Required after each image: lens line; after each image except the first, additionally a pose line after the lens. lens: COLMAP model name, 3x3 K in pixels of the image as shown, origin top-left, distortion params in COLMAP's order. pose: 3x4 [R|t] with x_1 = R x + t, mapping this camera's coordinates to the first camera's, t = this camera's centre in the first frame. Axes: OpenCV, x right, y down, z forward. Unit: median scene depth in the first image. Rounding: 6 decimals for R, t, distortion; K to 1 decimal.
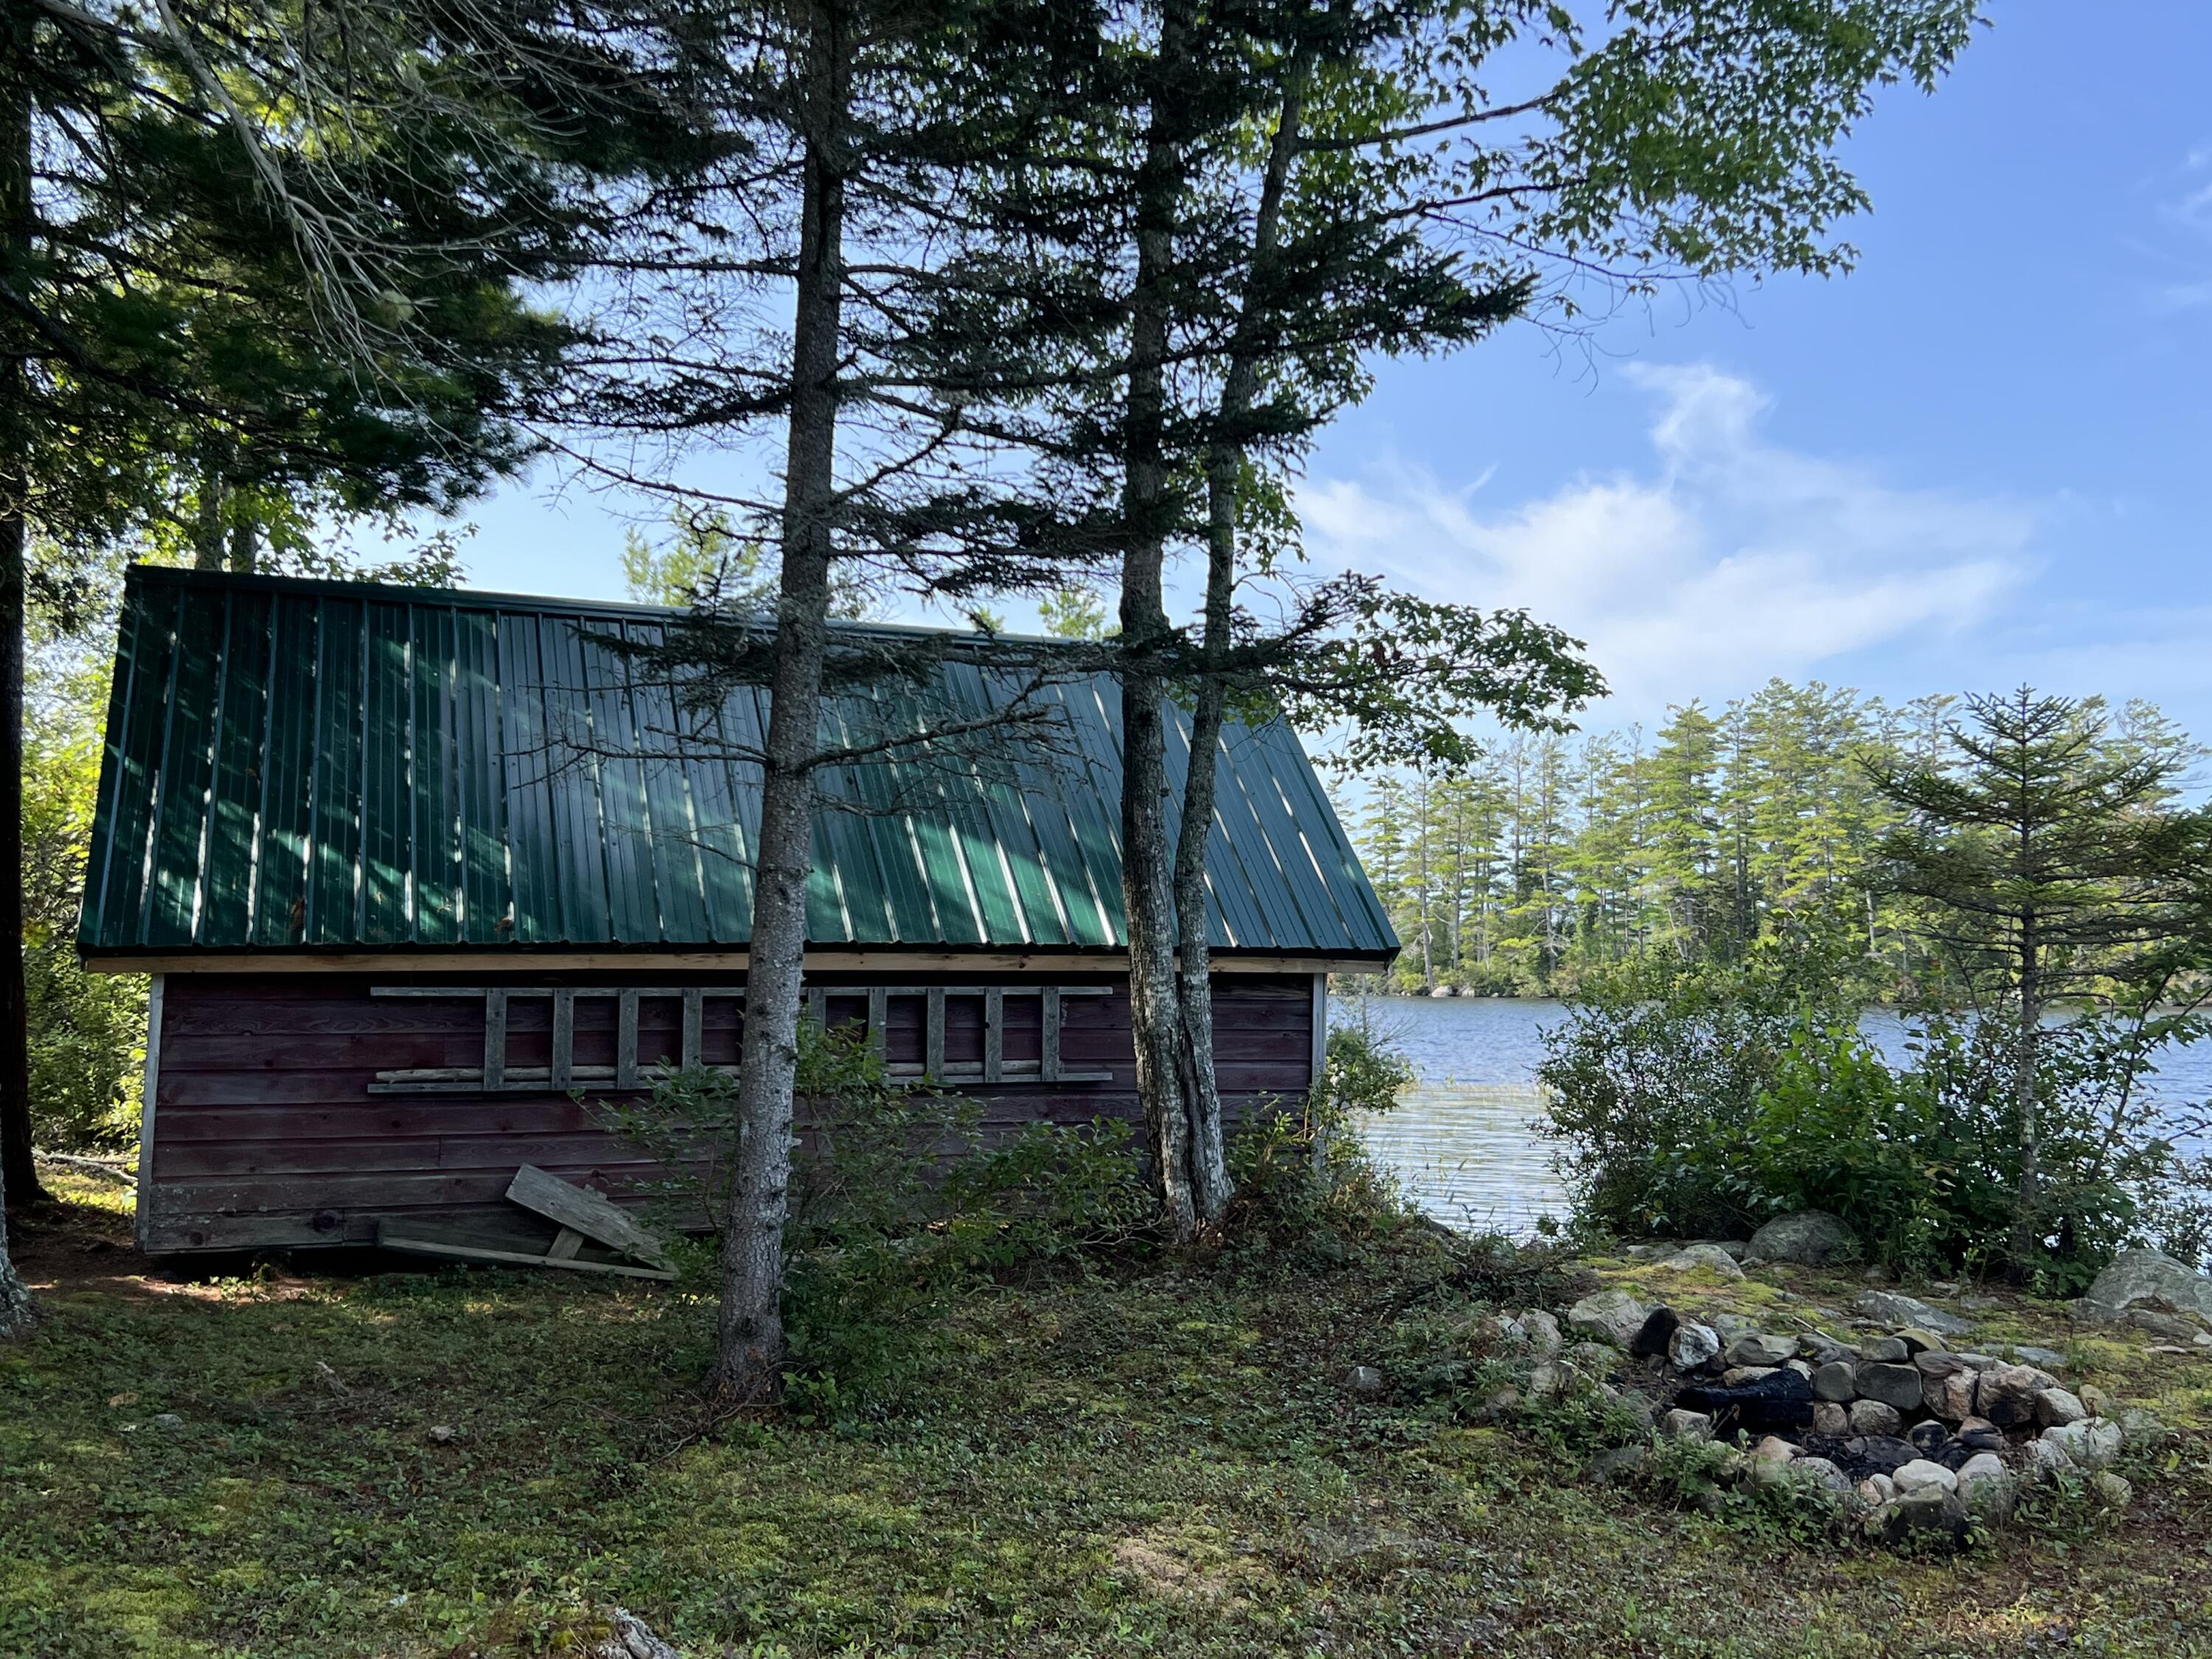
lens RADIAL K [[2261.4, 0, 1108.3], [0, 2261.4, 821.7], [0, 0, 1]] dist [0.040886, 0.000000]
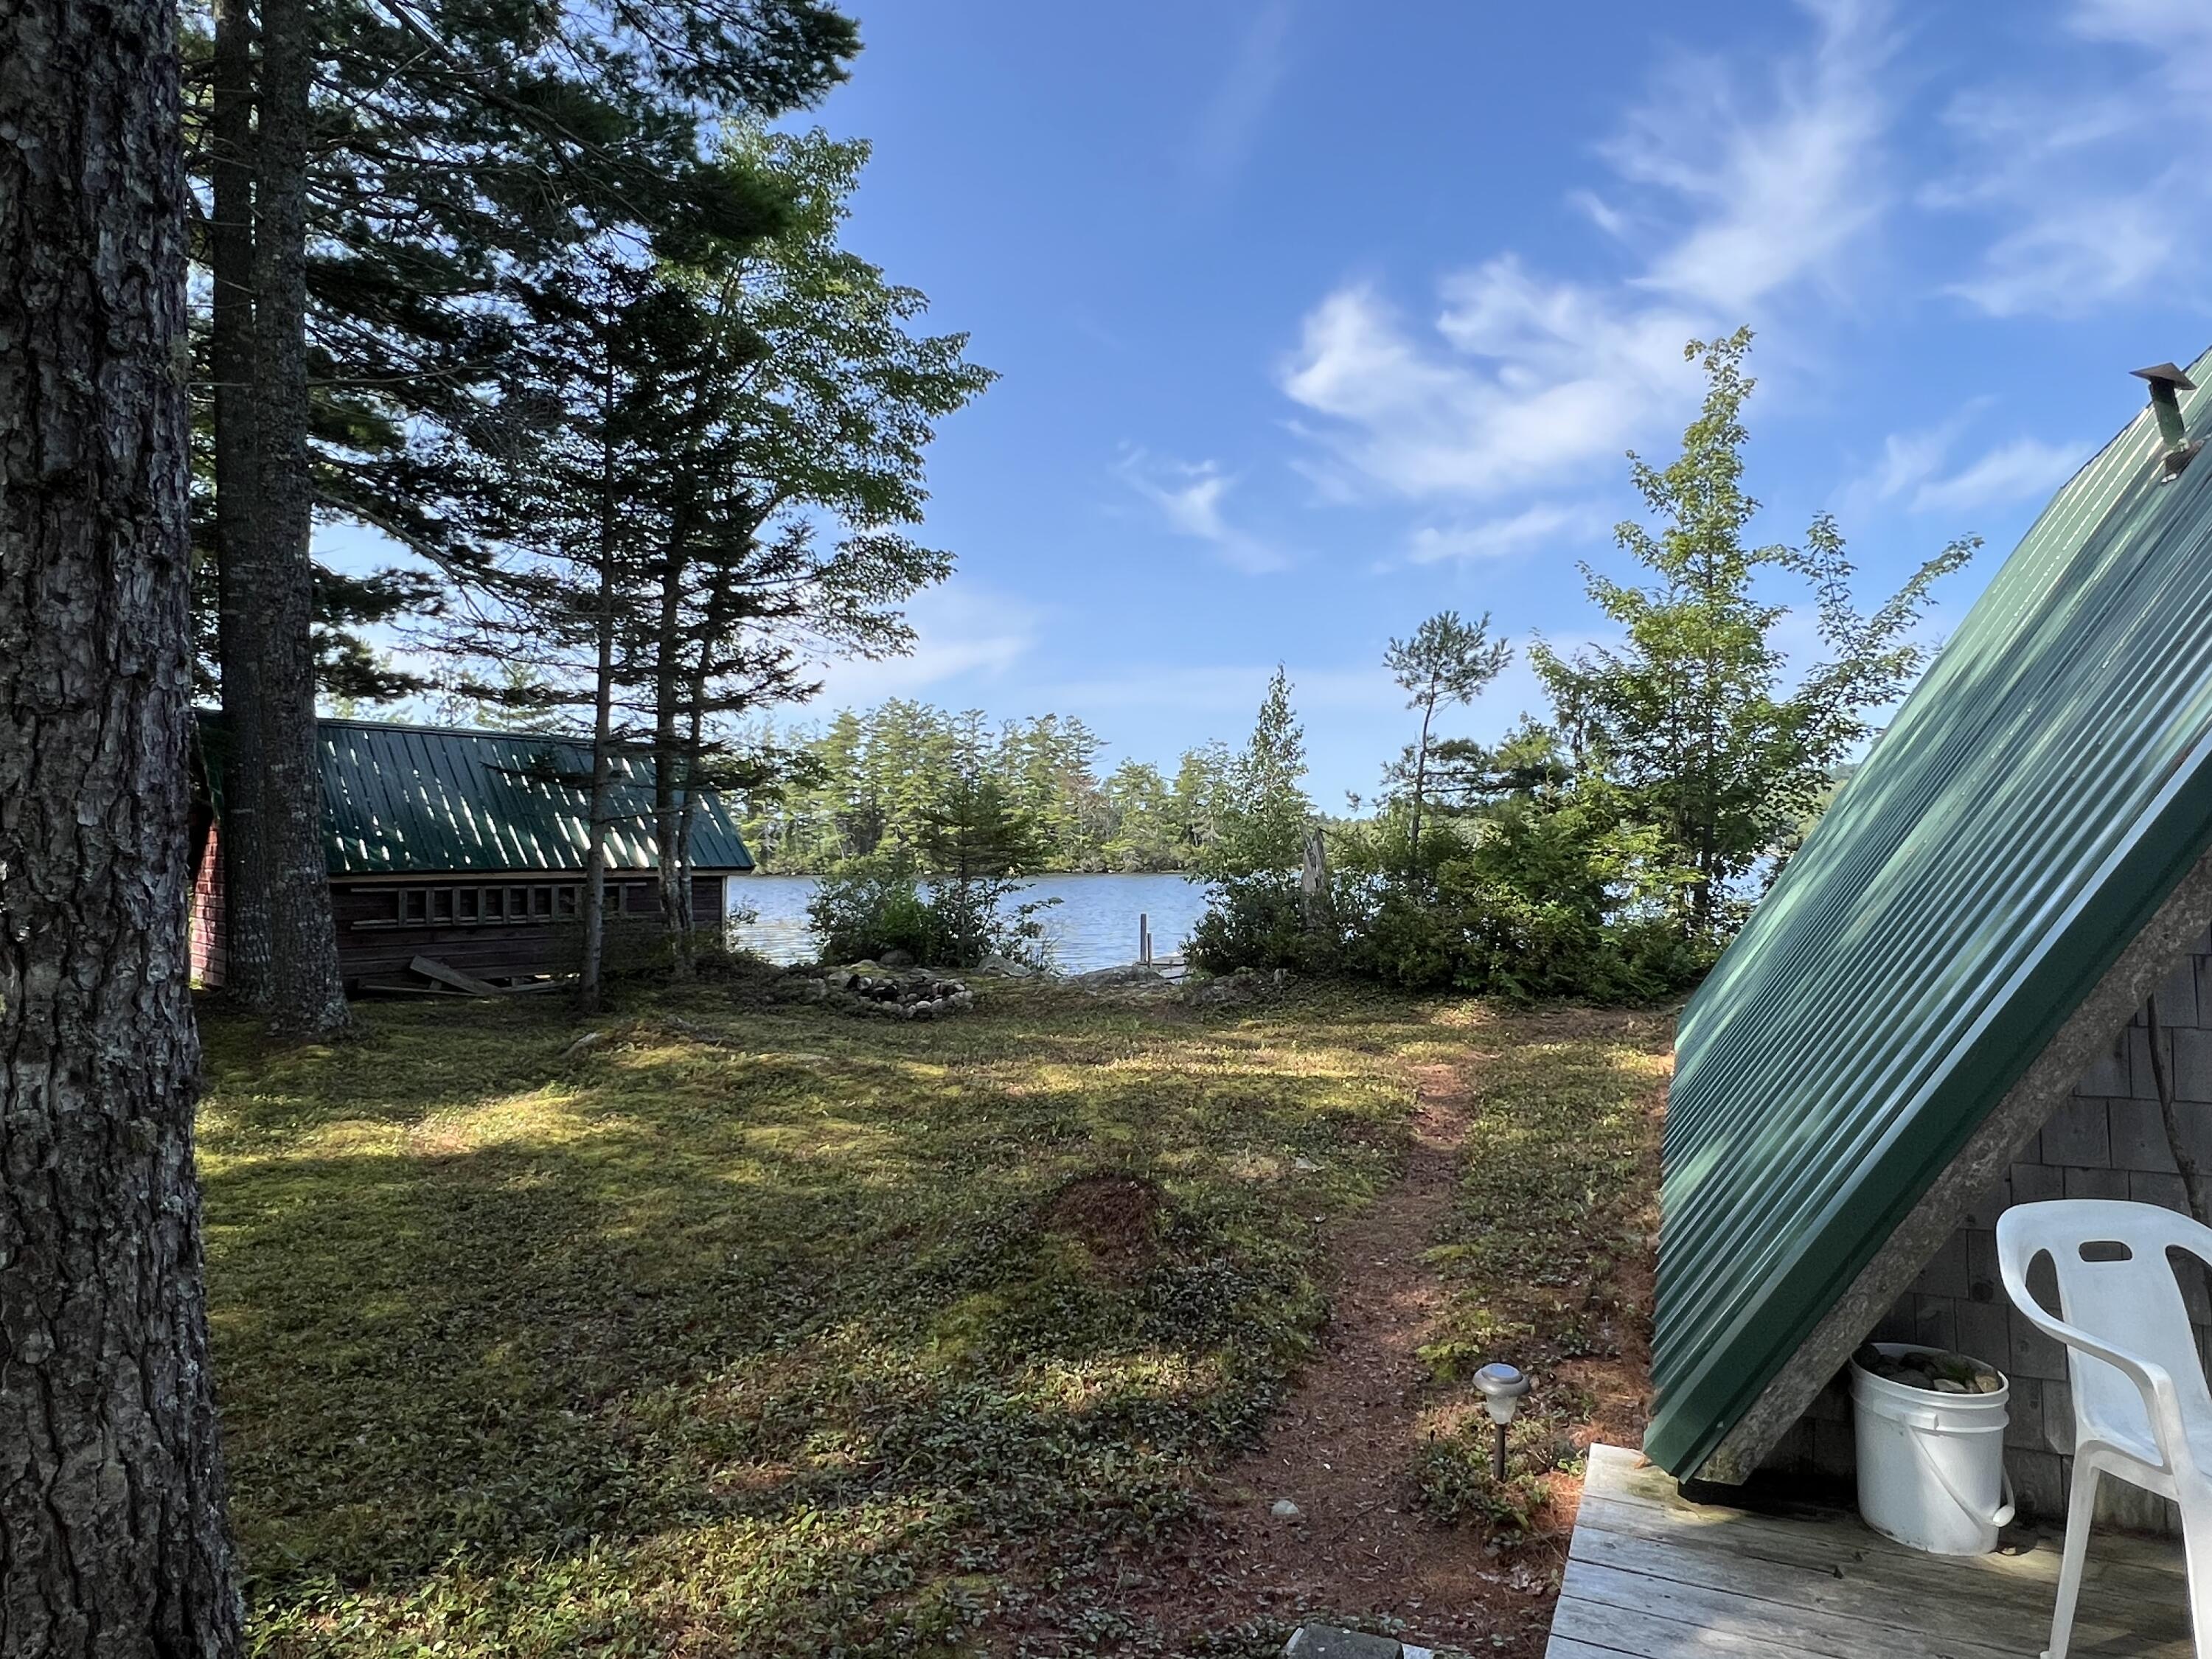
lens RADIAL K [[1286.8, 0, 1111.6], [0, 1286.8, 830.2], [0, 0, 1]] dist [-0.005415, -0.001085]
pose [[0.898014, -0.003266, 0.439954, -0.188419], [-0.016144, 0.999054, 0.040369, -0.063059], [-0.439670, -0.043354, 0.897112, -0.648274]]
